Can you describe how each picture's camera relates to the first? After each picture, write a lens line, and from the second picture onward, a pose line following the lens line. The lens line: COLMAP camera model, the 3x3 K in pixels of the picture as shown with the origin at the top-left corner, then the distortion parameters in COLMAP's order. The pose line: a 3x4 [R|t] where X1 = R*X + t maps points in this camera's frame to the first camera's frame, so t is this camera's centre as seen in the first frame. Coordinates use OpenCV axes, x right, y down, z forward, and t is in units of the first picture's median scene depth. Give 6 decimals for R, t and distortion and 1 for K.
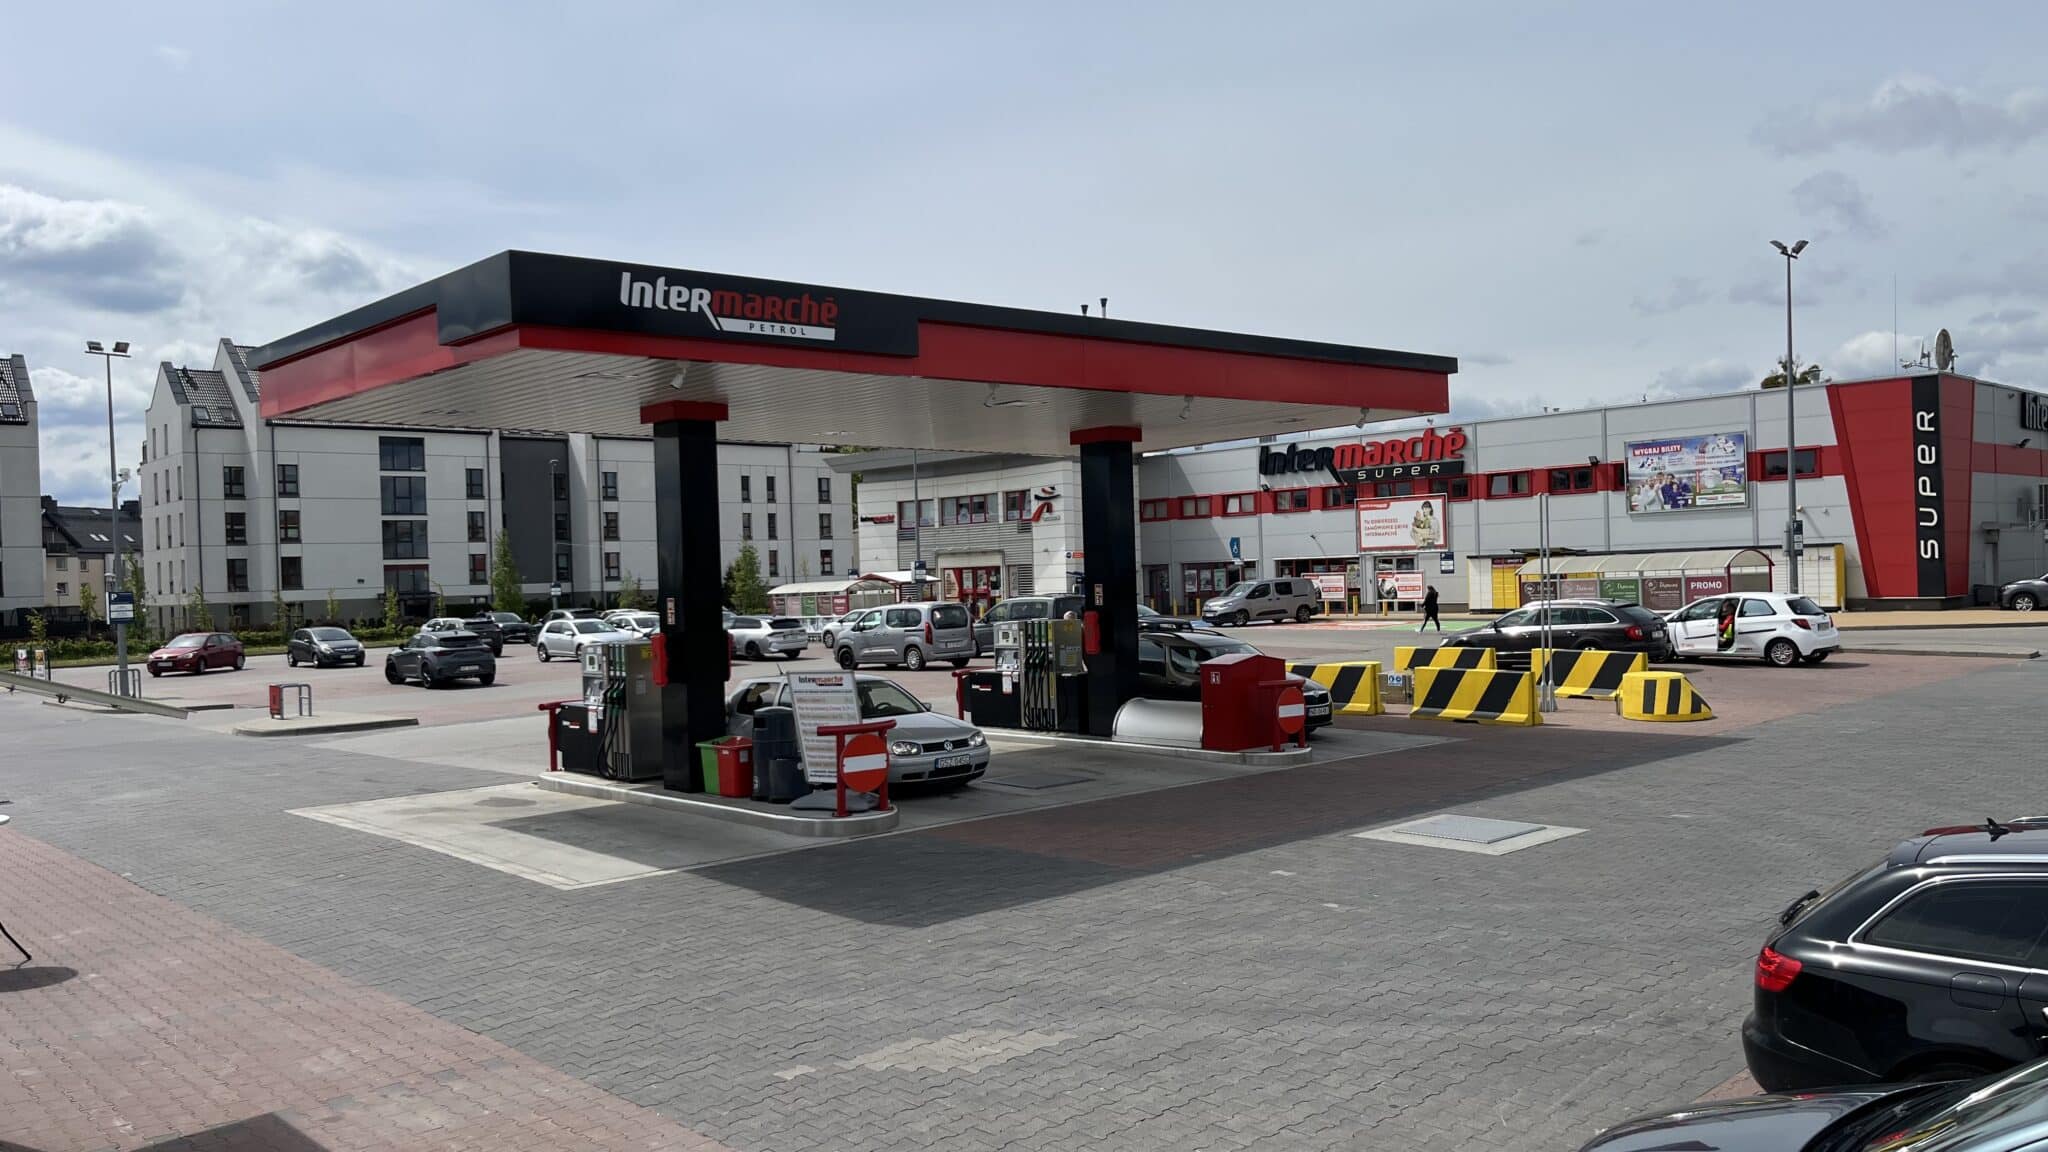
lens RADIAL K [[1527.7, 0, 1024.0], [0, 1527.7, 576.0], [0, 0, 1]] dist [0.045753, -0.002560]
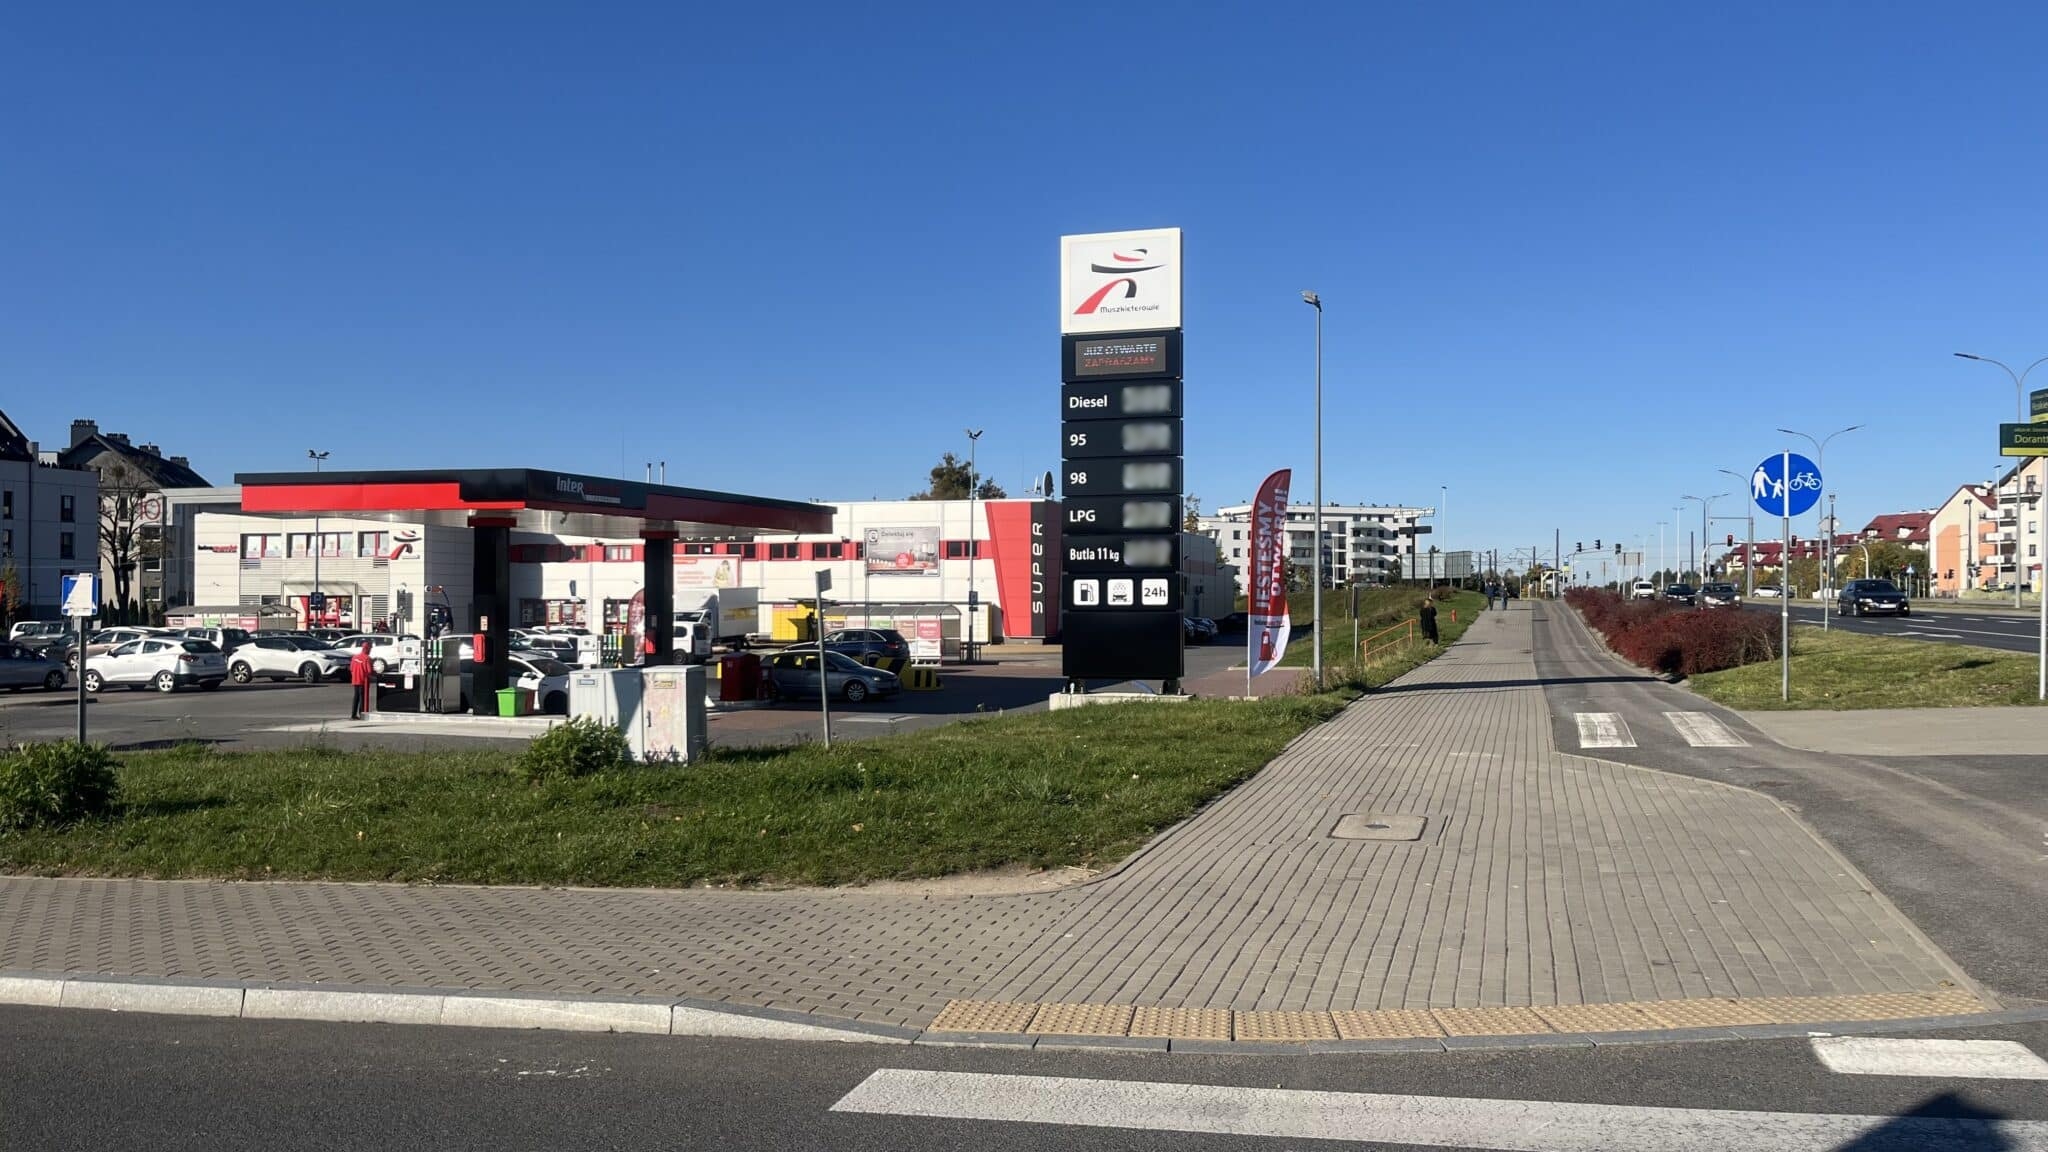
lens RADIAL K [[1486.2, 0, 1024.0], [0, 1486.2, 576.0], [0, 0, 1]] dist [0.023480, -0.003401]
pose [[0.868341, 0.041698, 0.494212, -0.184931], [-0.028995, 0.999023, -0.033346, 0.001971], [-0.495119, 0.014626, 0.868702, -0.320526]]
